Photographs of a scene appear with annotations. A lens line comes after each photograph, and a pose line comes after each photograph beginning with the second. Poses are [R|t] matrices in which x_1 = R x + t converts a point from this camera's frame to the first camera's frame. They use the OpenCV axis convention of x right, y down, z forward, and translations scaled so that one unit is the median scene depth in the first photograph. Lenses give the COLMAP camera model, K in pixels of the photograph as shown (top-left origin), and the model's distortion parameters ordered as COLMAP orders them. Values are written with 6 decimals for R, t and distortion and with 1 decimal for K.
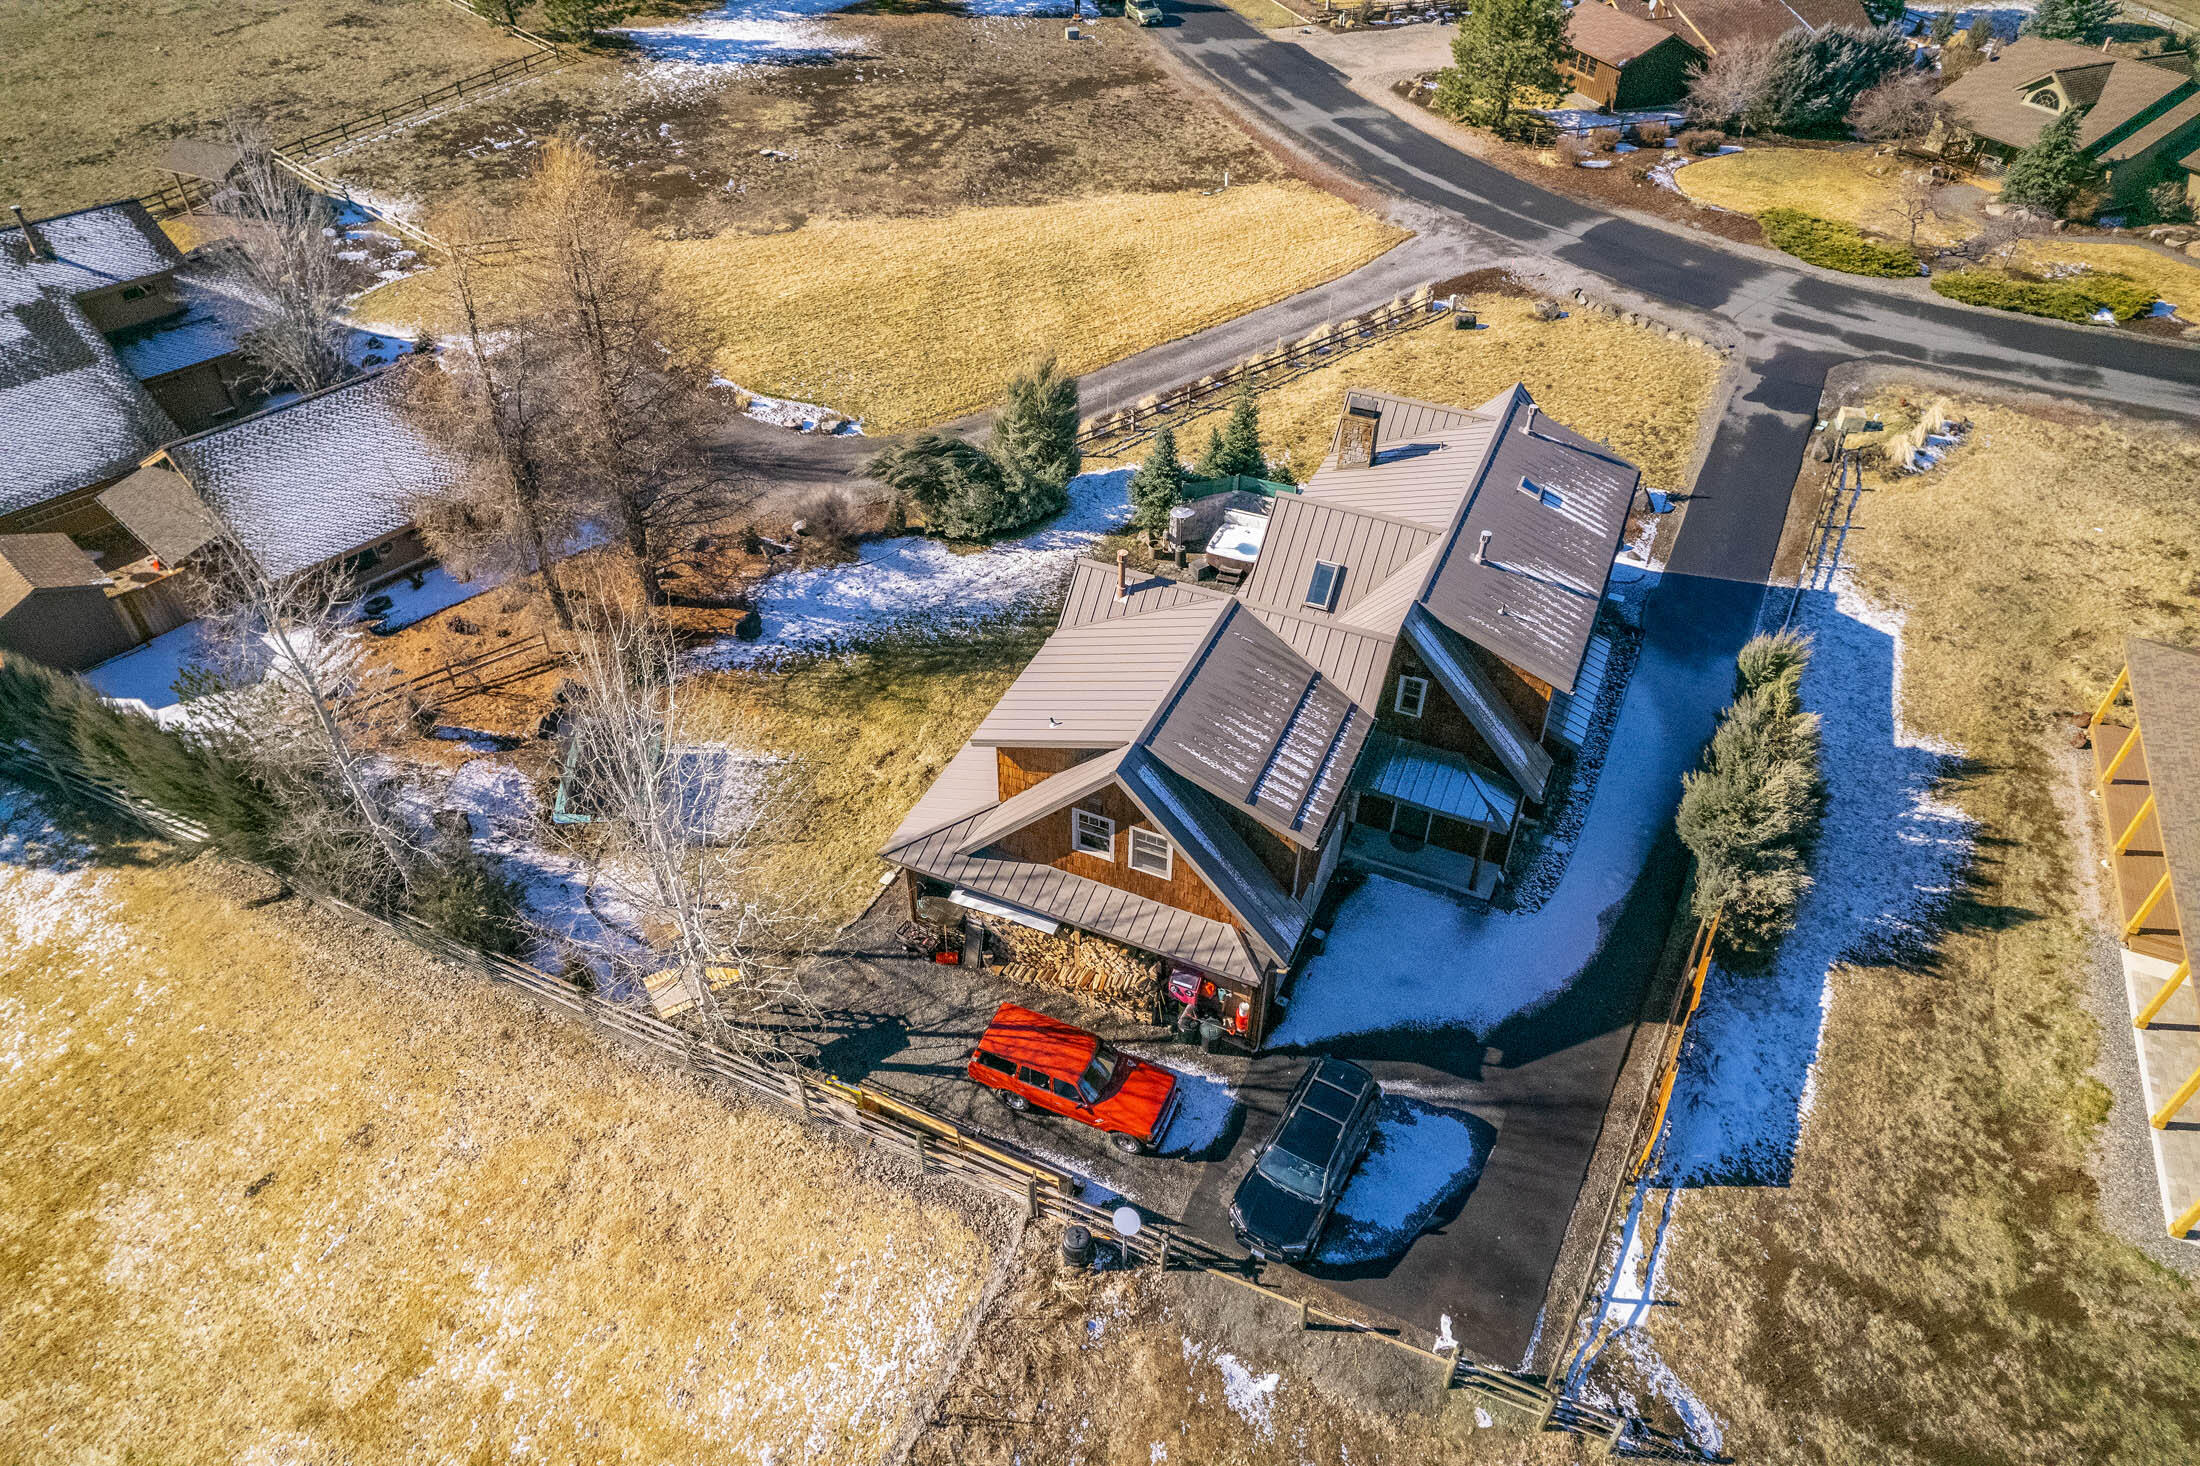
lens RADIAL K [[1409.9, 0, 1100.9], [0, 1409.9, 739.9], [0, 0, 1]] dist [-0.075974, 0.065880]
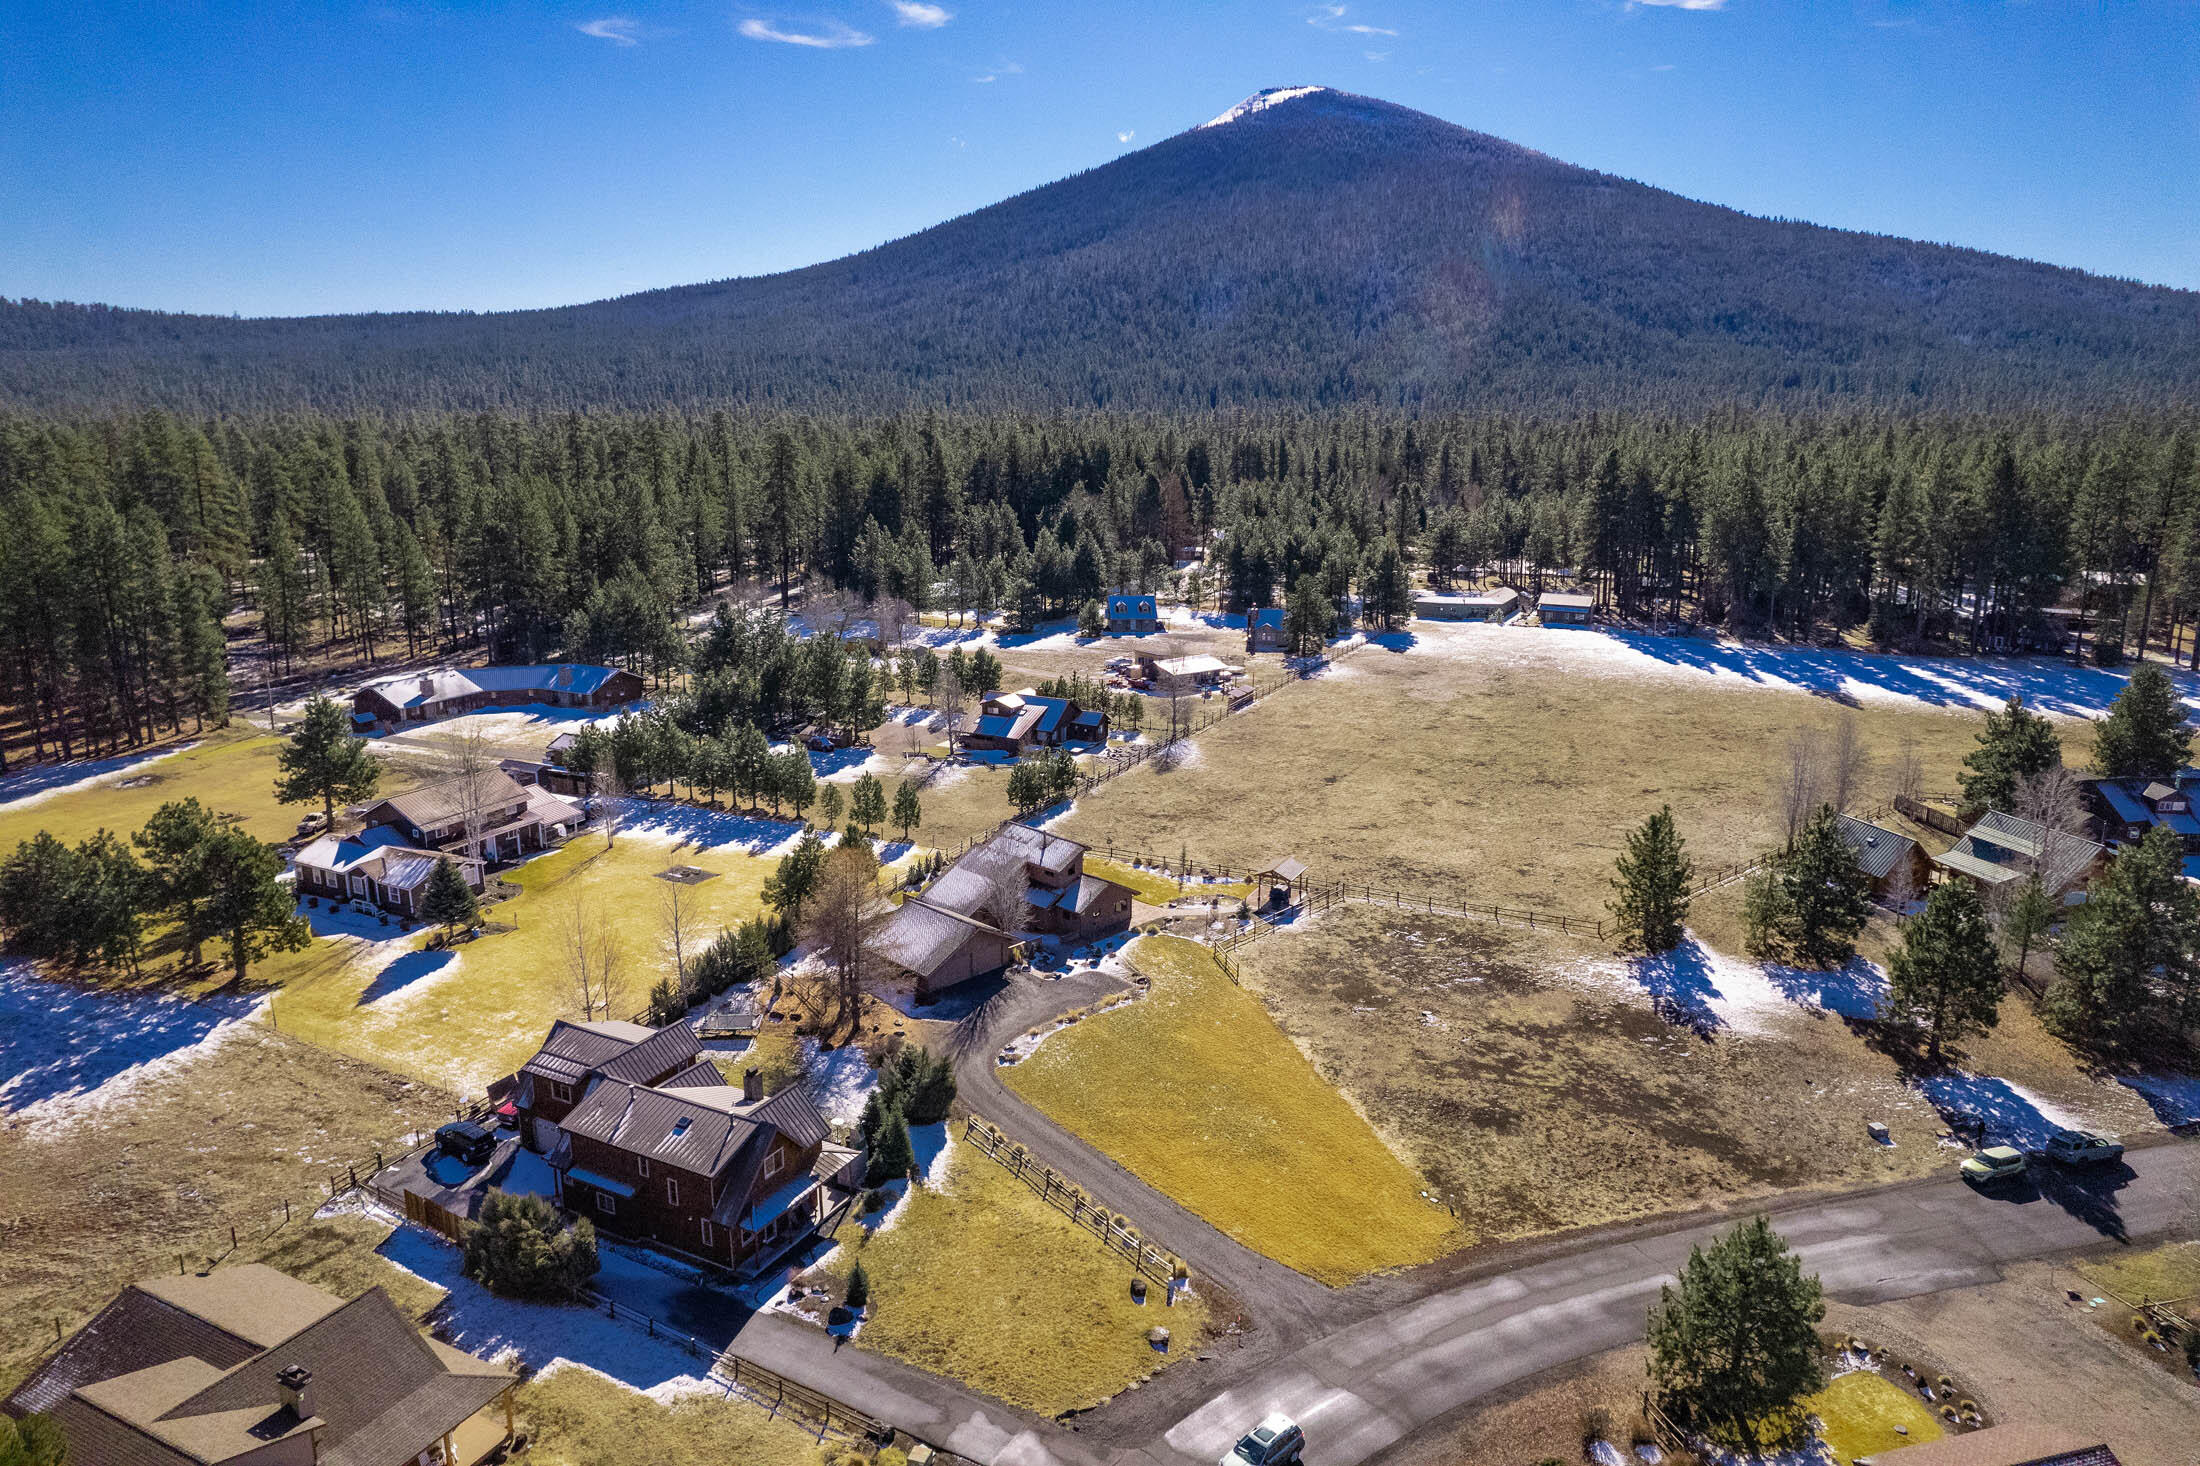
lens RADIAL K [[1409.9, 0, 1100.4], [0, 1409.9, 738.4], [0, 0, 1]] dist [-0.075974, 0.065880]
pose [[-0.048702, 0.225796, -0.972957, 1.760045], [-0.654273, 0.728813, 0.201887, -1.151056], [0.754689, 0.646411, 0.112237, 0.723400]]
